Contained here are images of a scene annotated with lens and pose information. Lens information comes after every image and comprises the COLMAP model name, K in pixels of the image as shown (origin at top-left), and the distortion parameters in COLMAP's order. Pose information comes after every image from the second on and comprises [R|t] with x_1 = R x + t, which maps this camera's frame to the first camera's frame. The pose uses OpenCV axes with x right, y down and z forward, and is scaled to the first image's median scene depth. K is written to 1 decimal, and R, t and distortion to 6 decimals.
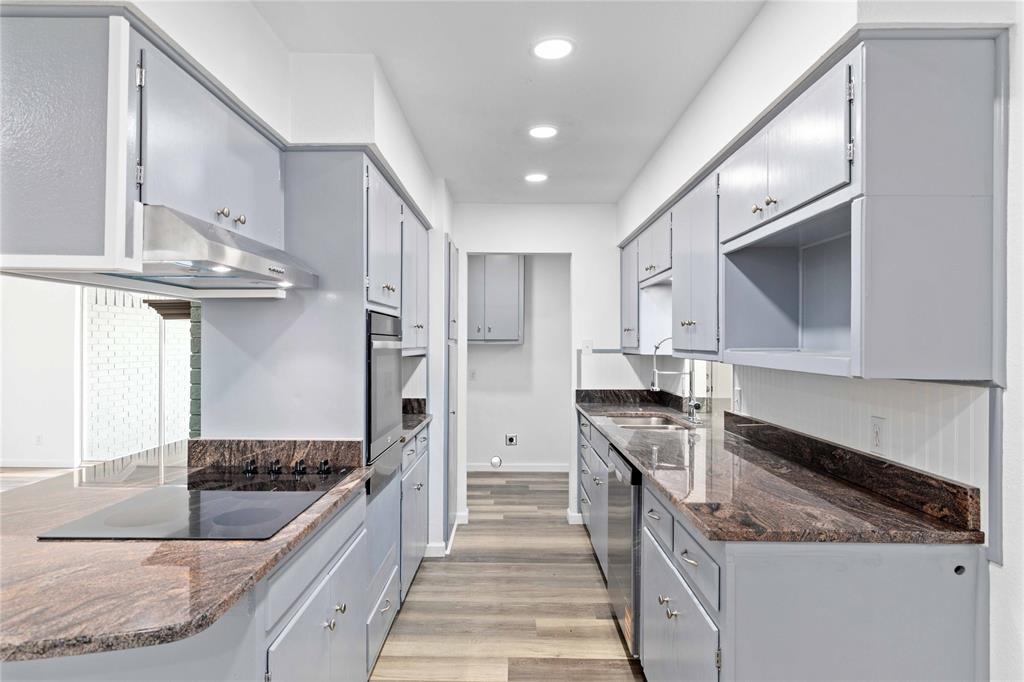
lens RADIAL K [[576.2, 0, 505.6], [0, 576.2, 339.4], [0, 0, 1]] dist [0.003347, -0.002815]
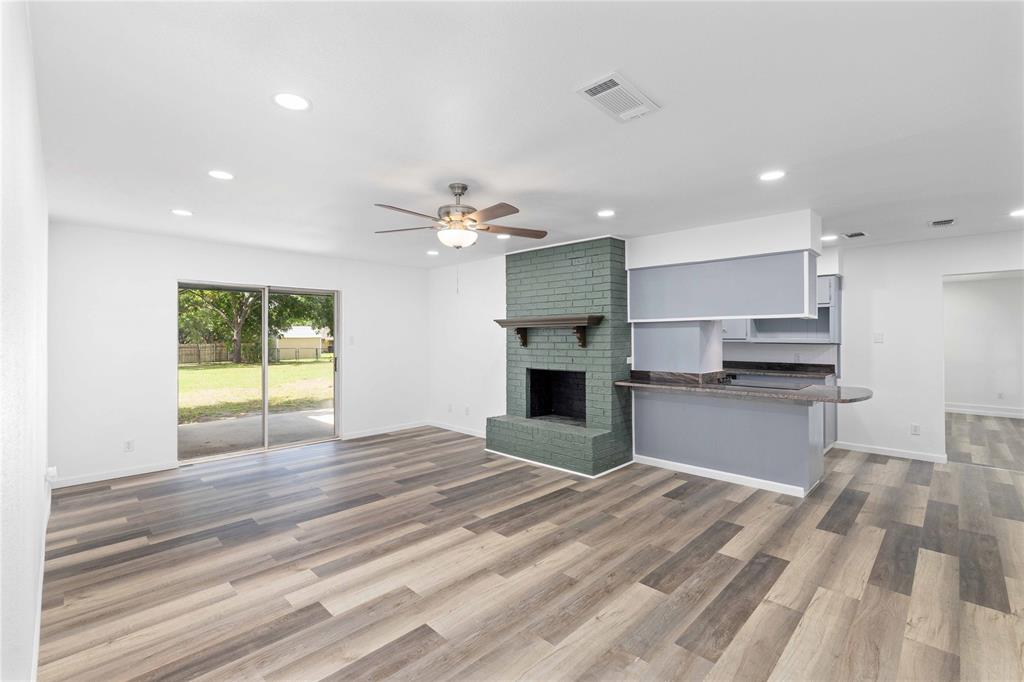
lens RADIAL K [[447.6, 0, 505.8], [0, 447.6, 334.7], [0, 0, 1]] dist [-0.003634, 0.002176]
pose [[0.699764, -0.002287, 0.714370, -2.239268], [0.001394, 0.999997, 0.001836, -0.008648], [-0.714373, -0.000289, 0.699765, 0.174966]]
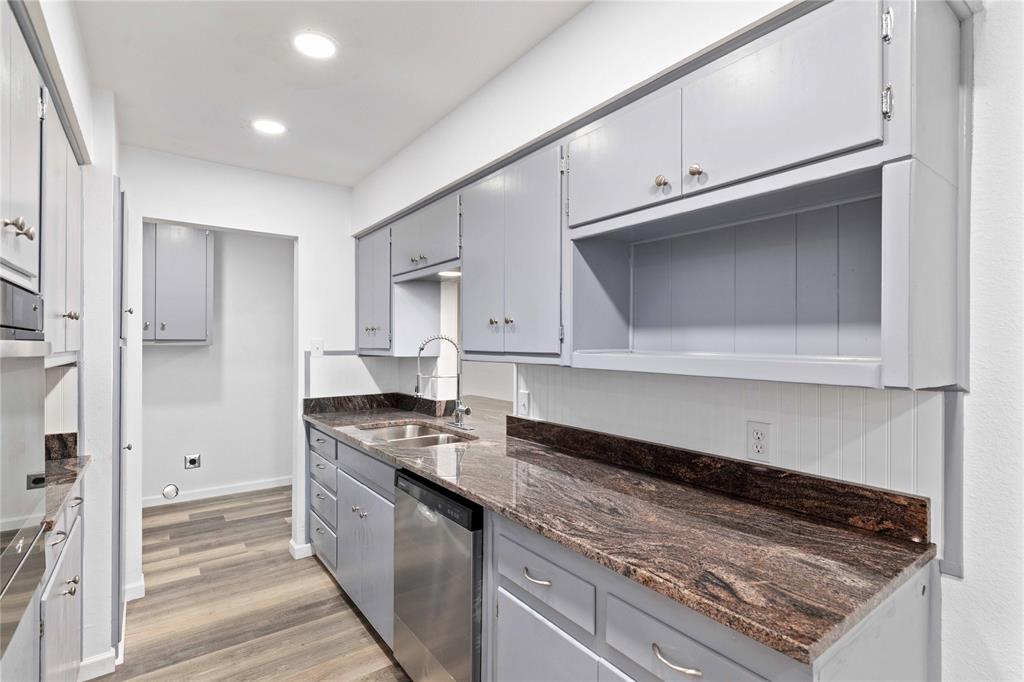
lens RADIAL K [[488.2, 0, 506.5], [0, 488.2, 342.3], [0, 0, 1]] dist [0.000508, -0.000418]
pose [[0.801169, 0.000673, 0.598438, -0.120194], [-0.003216, 0.999990, 0.003180, 0.001494], [-0.598430, -0.004472, 0.801163, 0.431100]]
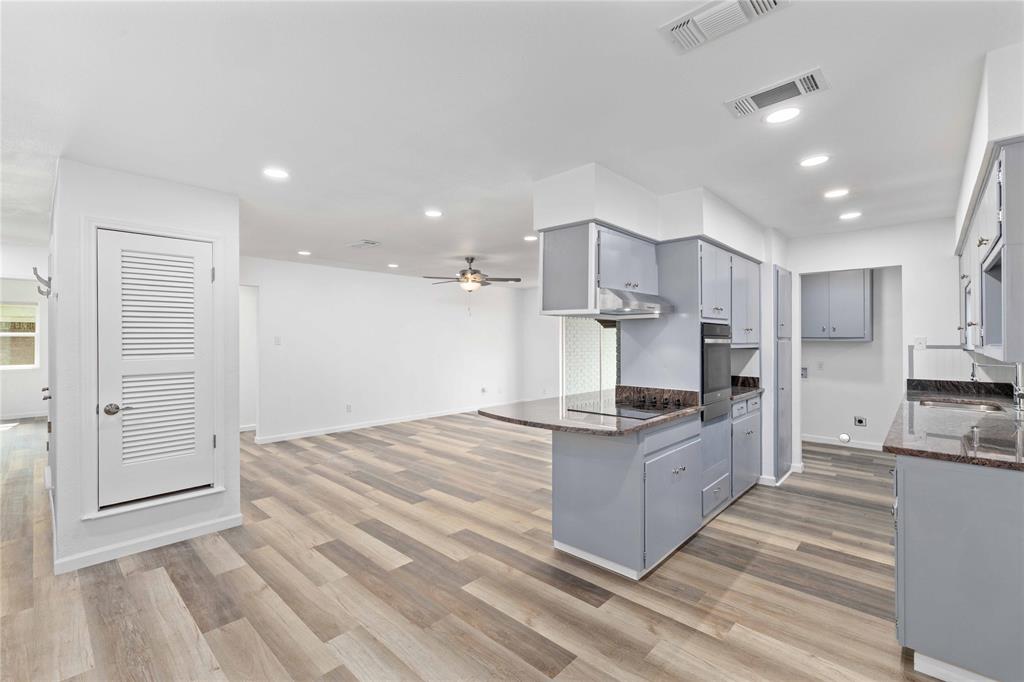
lens RADIAL K [[447.6, 0, 504.4], [0, 447.6, 335.1], [0, 0, 1]] dist [-0.003634, 0.002176]
pose [[0.734867, -0.008711, -0.678155, 0.239711], [0.004996, 0.999960, -0.007432, -0.002277], [0.678193, 0.002073, 0.734881, -0.437481]]
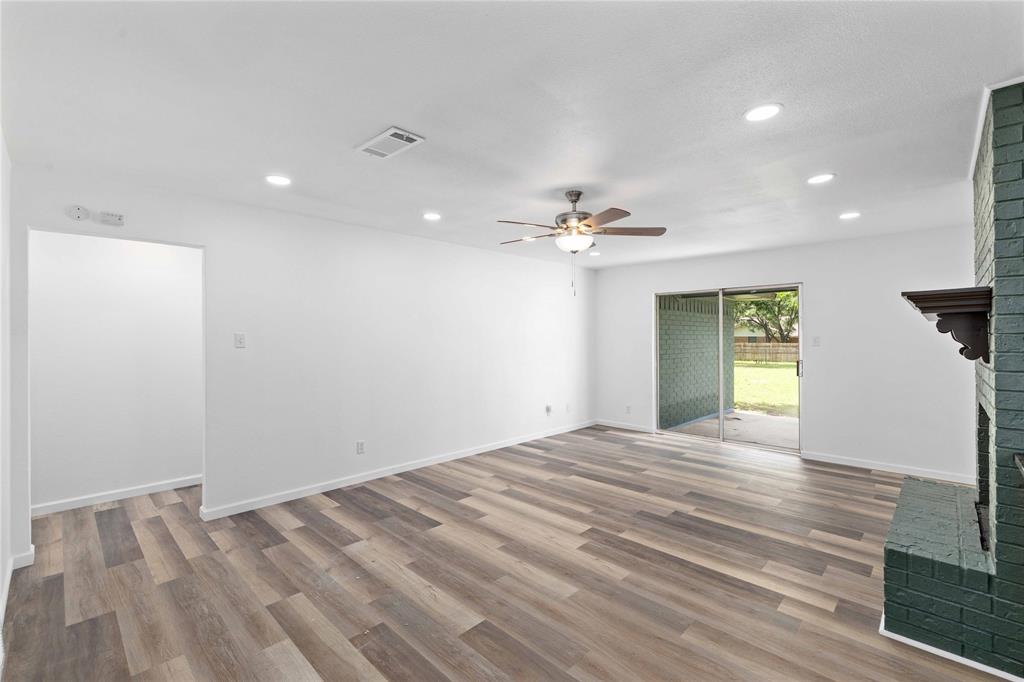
lens RADIAL K [[447.6, 0, 503.9], [0, 447.6, 336.3], [0, 0, 1]] dist [-0.003634, 0.002176]
pose [[0.719406, -0.005244, -0.694570, -0.699933], [0.007624, 0.999971, 0.000347, -0.005632], [0.694548, -0.005545, 0.719425, 0.064617]]
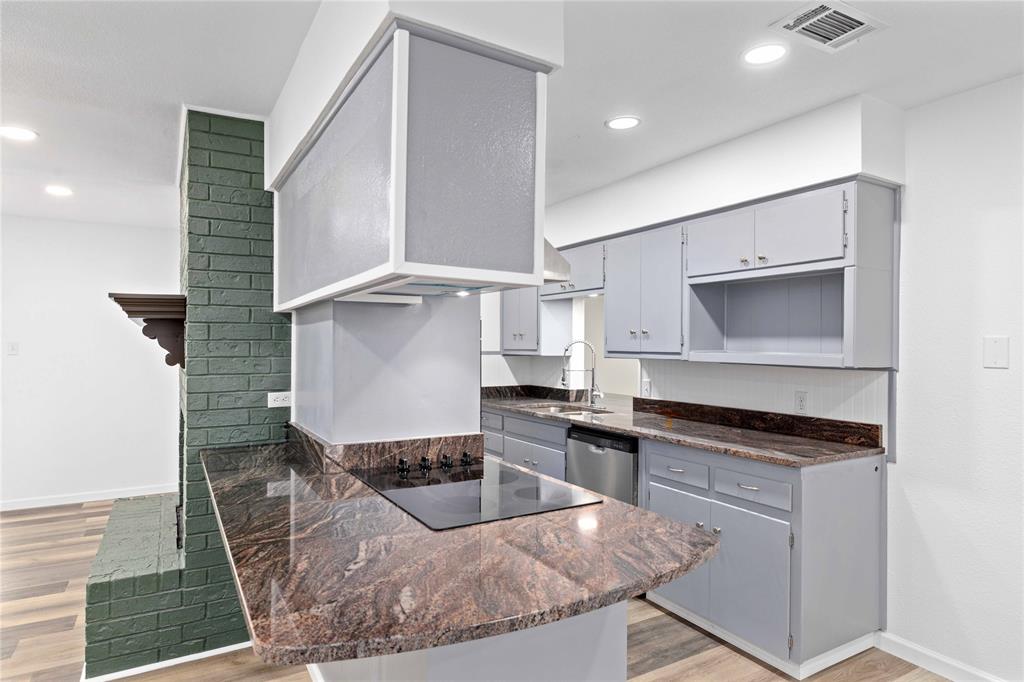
lens RADIAL K [[576.2, 0, 506.8], [0, 576.2, 342.3], [0, 0, 1]] dist [0.003347, -0.002815]
pose [[0.856995, 0.004348, 0.515307, -0.671769], [-0.005542, 0.999984, 0.000780, -0.003535], [-0.515295, -0.003524, 0.857005, 0.008247]]
